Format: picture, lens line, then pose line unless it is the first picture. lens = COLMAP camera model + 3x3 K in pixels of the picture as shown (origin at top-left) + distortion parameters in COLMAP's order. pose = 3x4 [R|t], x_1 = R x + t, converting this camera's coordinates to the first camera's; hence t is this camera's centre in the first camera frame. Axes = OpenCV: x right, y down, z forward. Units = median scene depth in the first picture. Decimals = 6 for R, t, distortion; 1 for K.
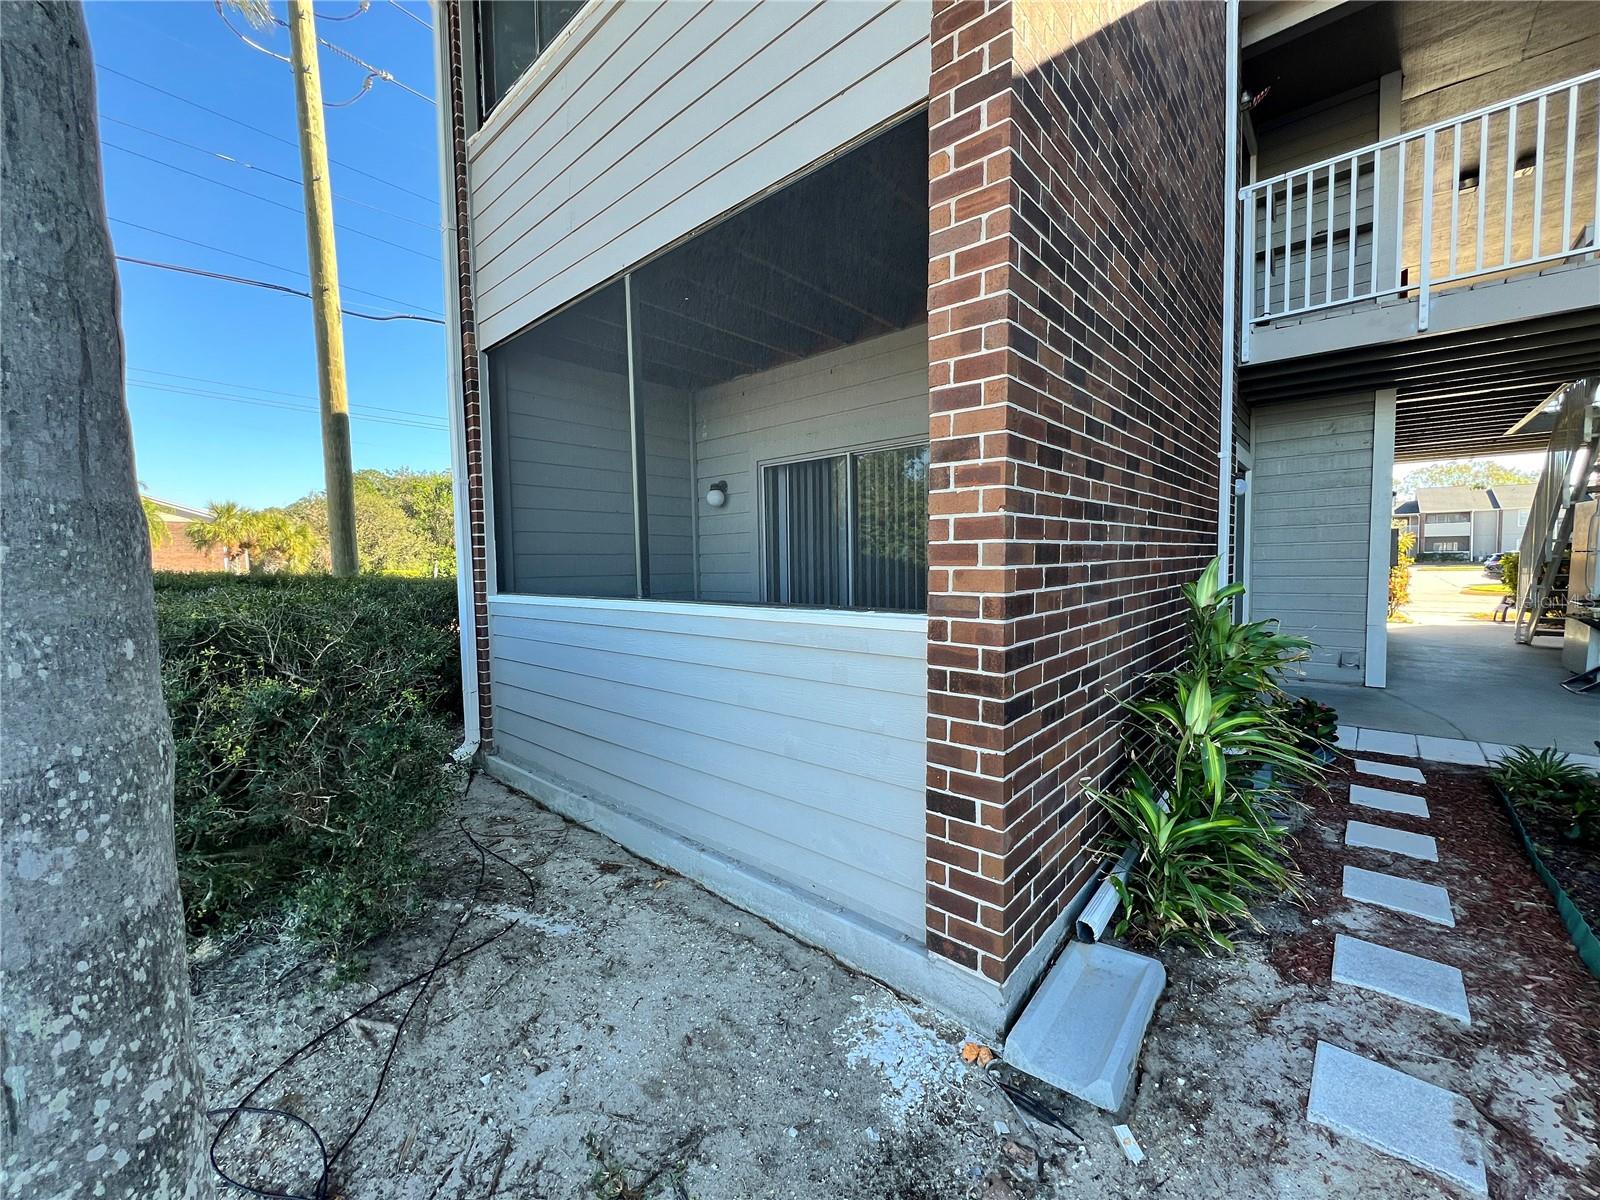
lens RADIAL K [[638.8, 0, 798.9], [0, 638.8, 596.3], [0, 0, 1]] dist [-0.000511, 0.000547]
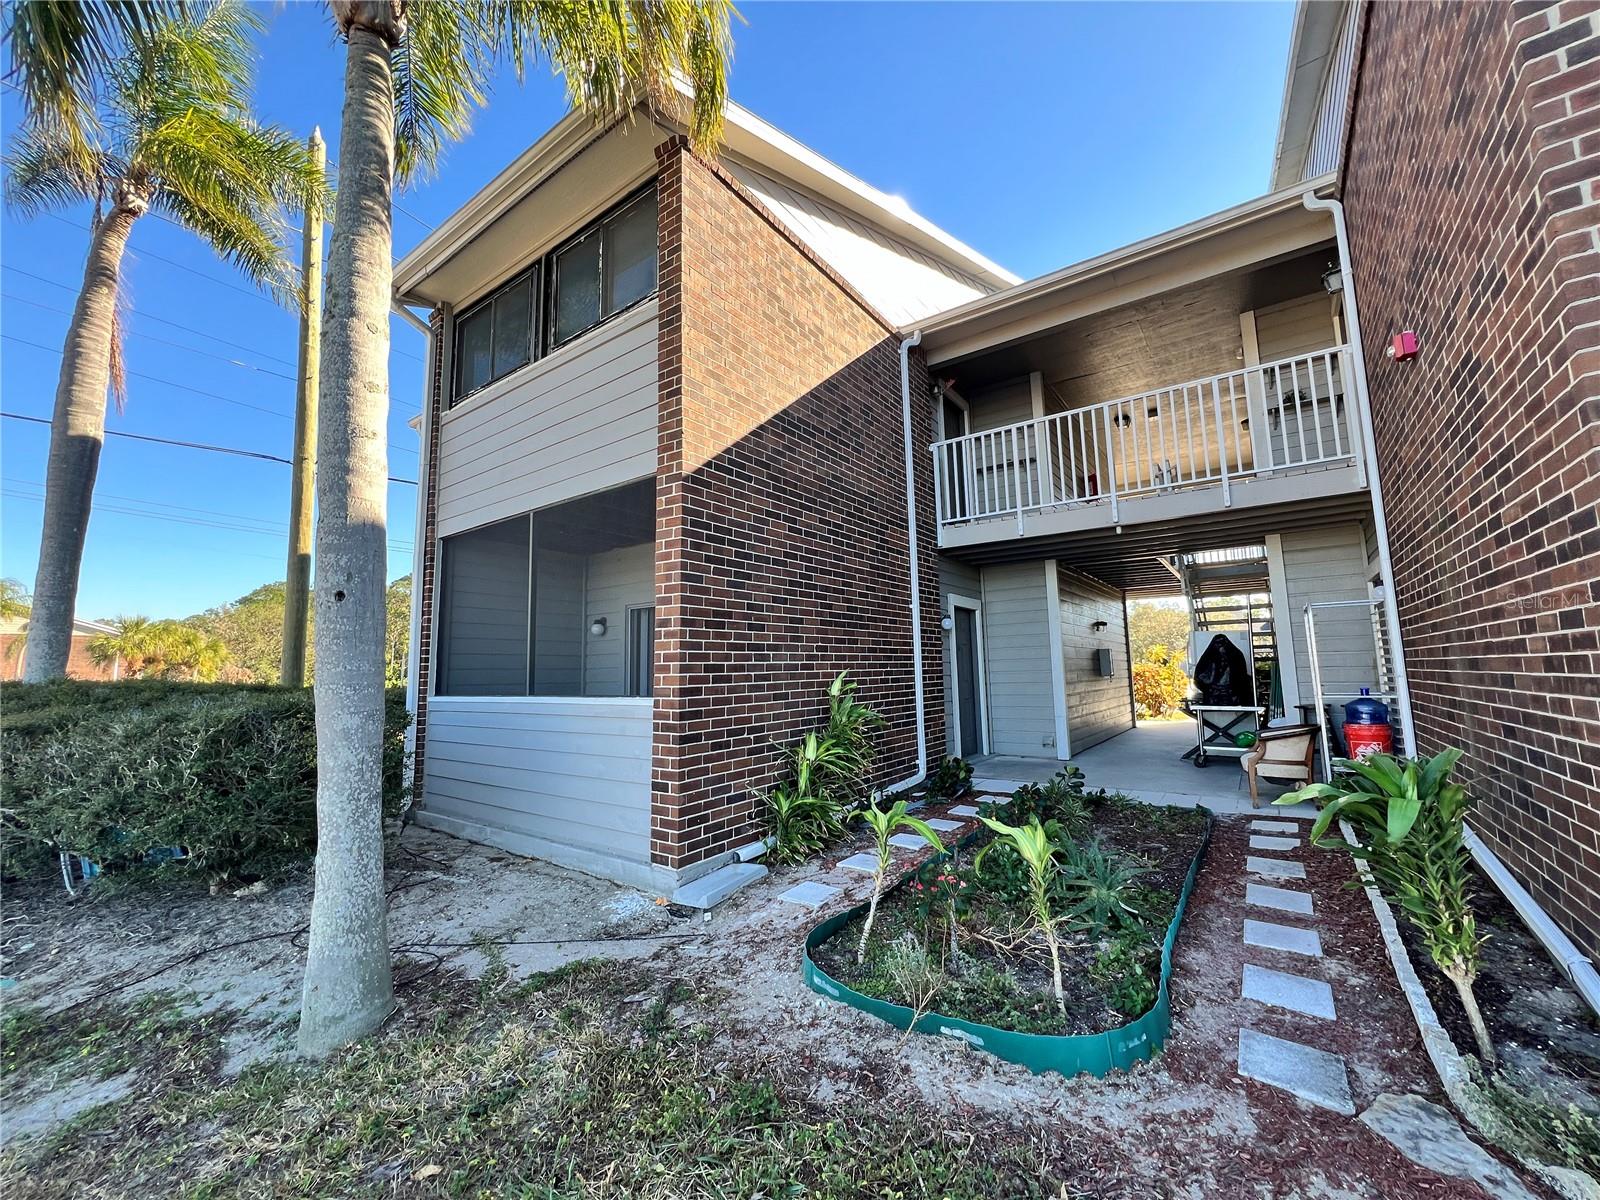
lens RADIAL K [[638.8, 0, 798.9], [0, 638.8, 596.3], [0, 0, 1]] dist [-0.000511, 0.000547]
pose [[0.995281, 0.008199, 0.096692, 0.295197], [0.008958, 0.984407, -0.175677, 0.047838], [-0.096624, 0.175714, 0.979688, -0.758764]]
